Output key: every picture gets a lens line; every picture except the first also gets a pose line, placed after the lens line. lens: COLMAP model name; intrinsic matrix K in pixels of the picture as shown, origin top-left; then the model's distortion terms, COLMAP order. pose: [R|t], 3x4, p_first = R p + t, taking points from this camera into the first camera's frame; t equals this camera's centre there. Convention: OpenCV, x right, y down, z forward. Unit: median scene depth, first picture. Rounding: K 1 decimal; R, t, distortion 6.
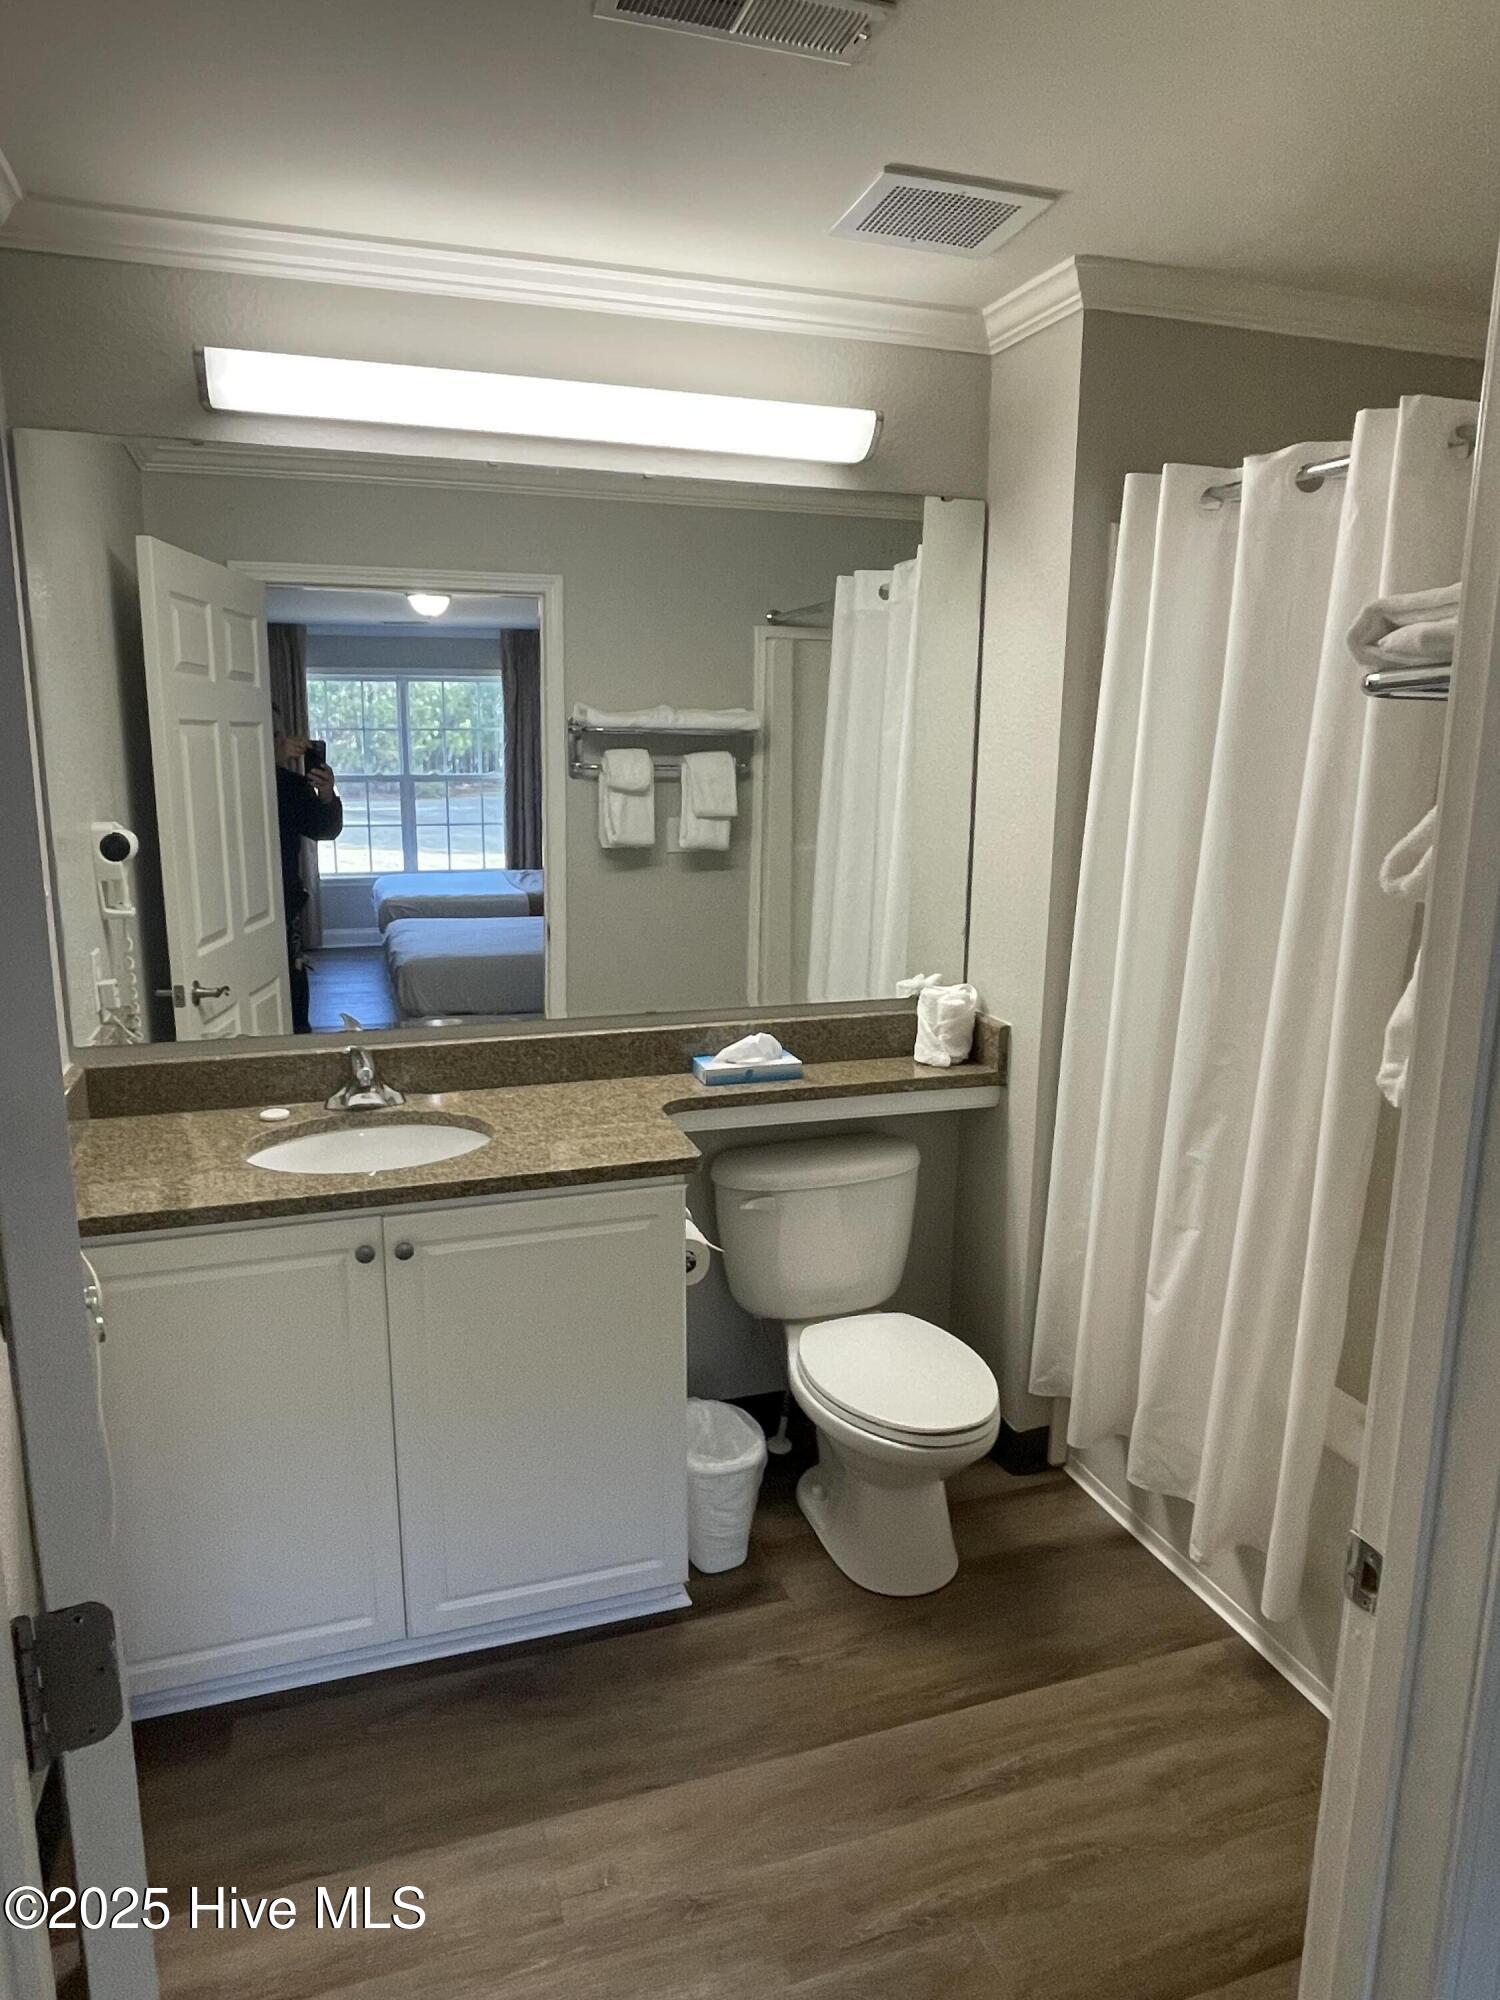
lens RADIAL K [[1264.7, 0, 747.1], [0, 1264.7, 990.2], [0, 0, 1]] dist [-0.000766, 0.001392]
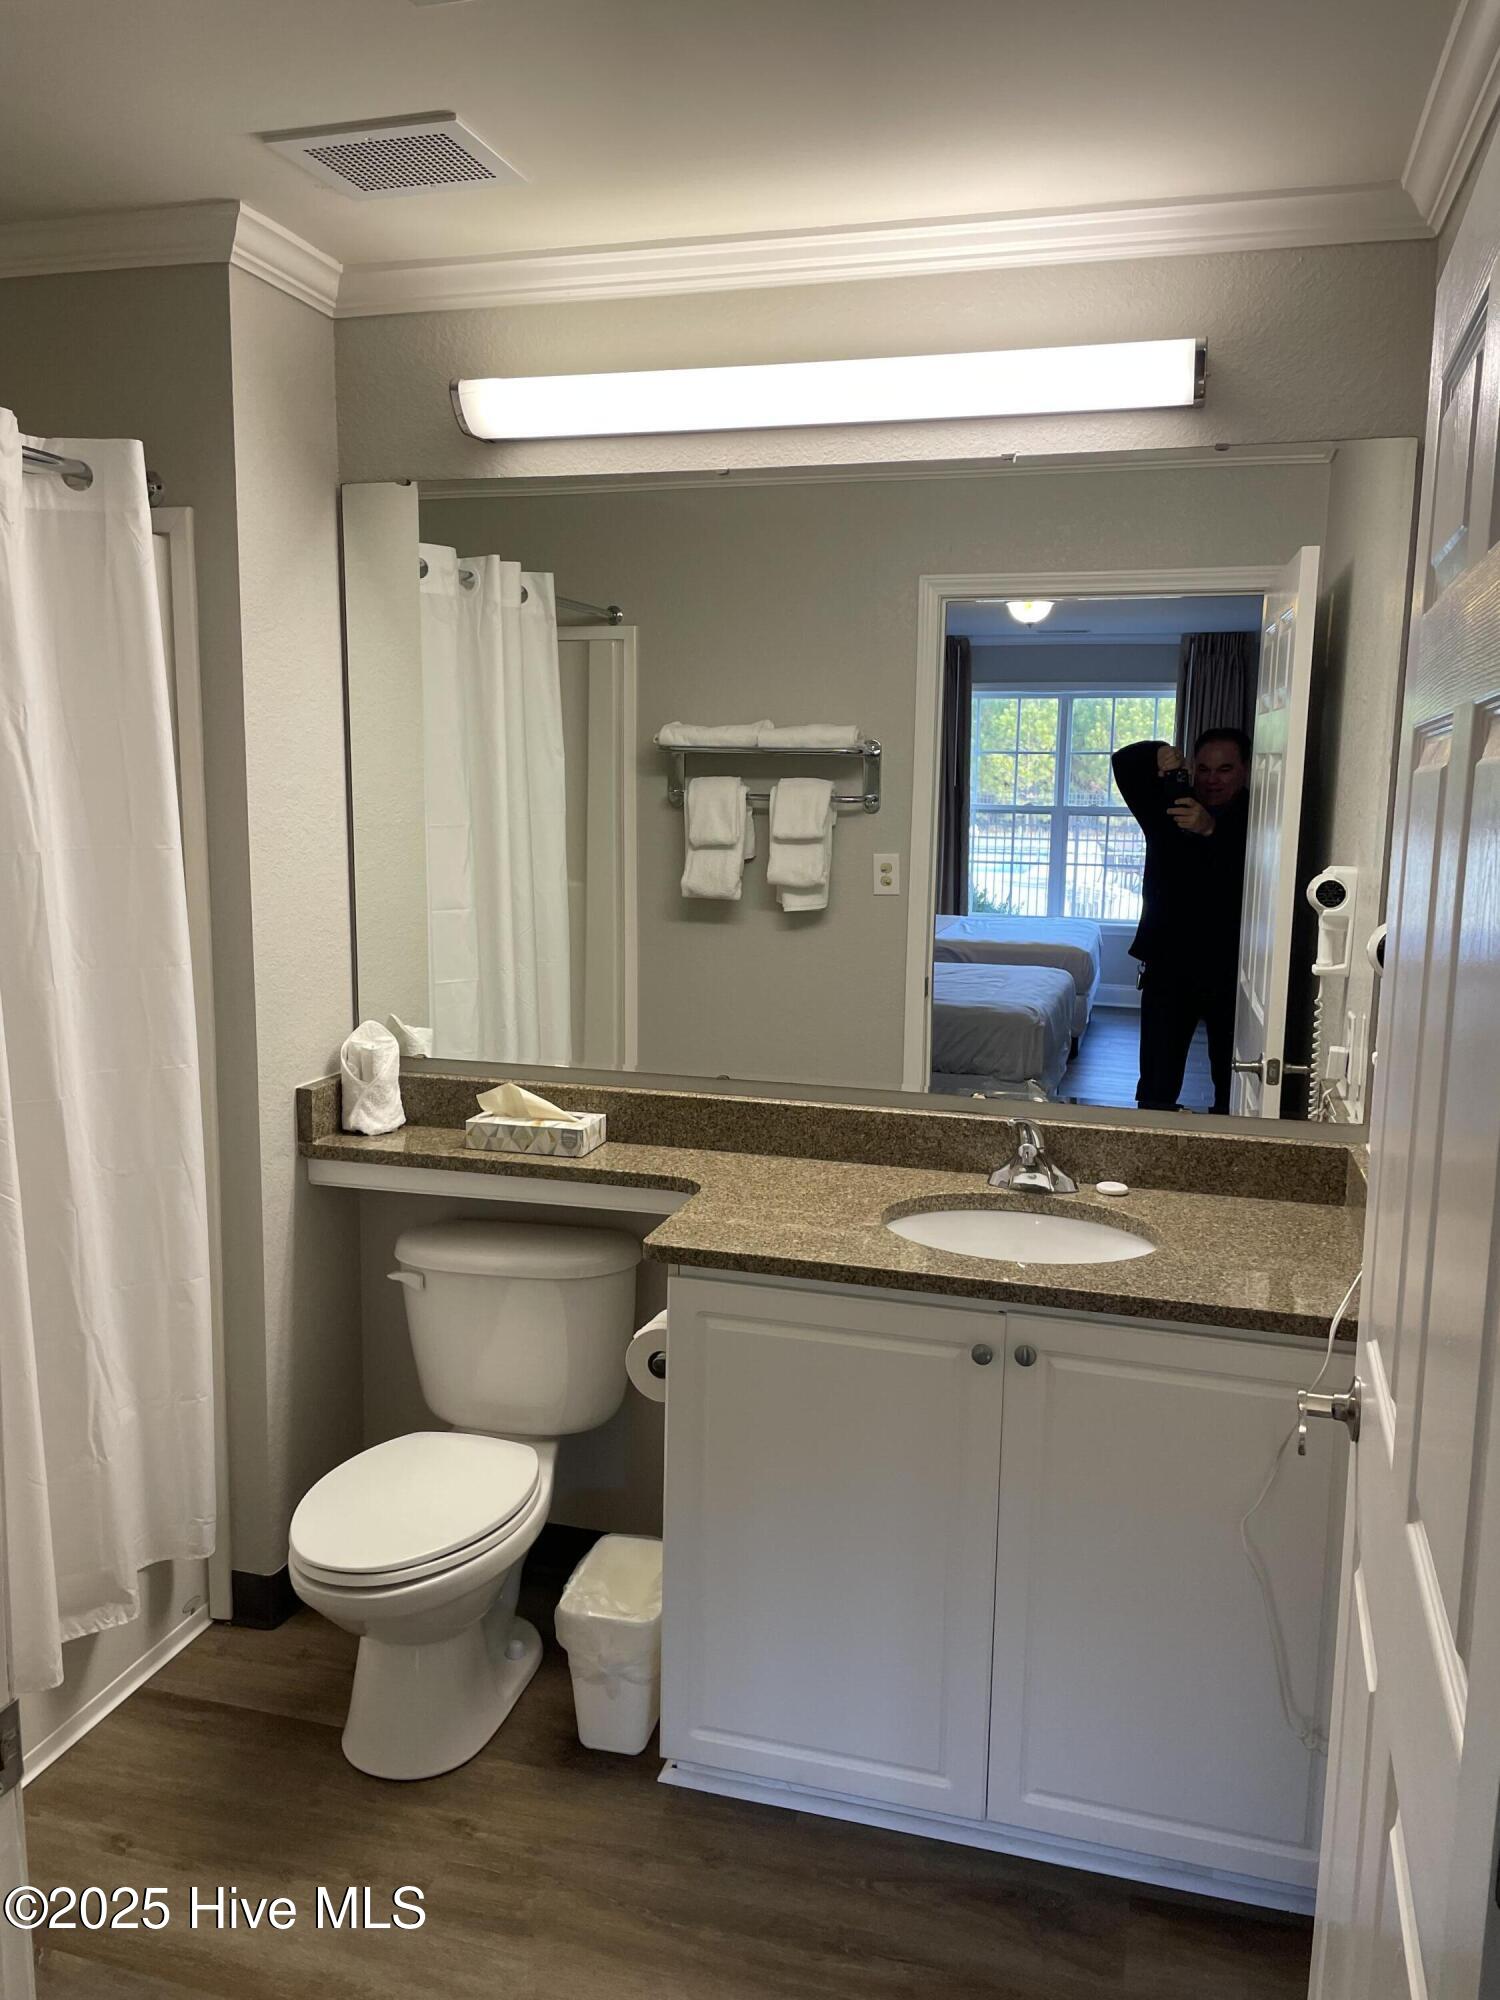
lens RADIAL K [[1513.4, 0, 750.0], [0, 1513.4, 1000.0], [0, 0, 1]] dist [-0.034788, 0.003763]
pose [[0.822810, 0.098290, -0.559752, 0.145720], [-0.122024, 0.992514, -0.005089, -0.009120], [0.555062, 0.072490, 0.828644, 0.045072]]
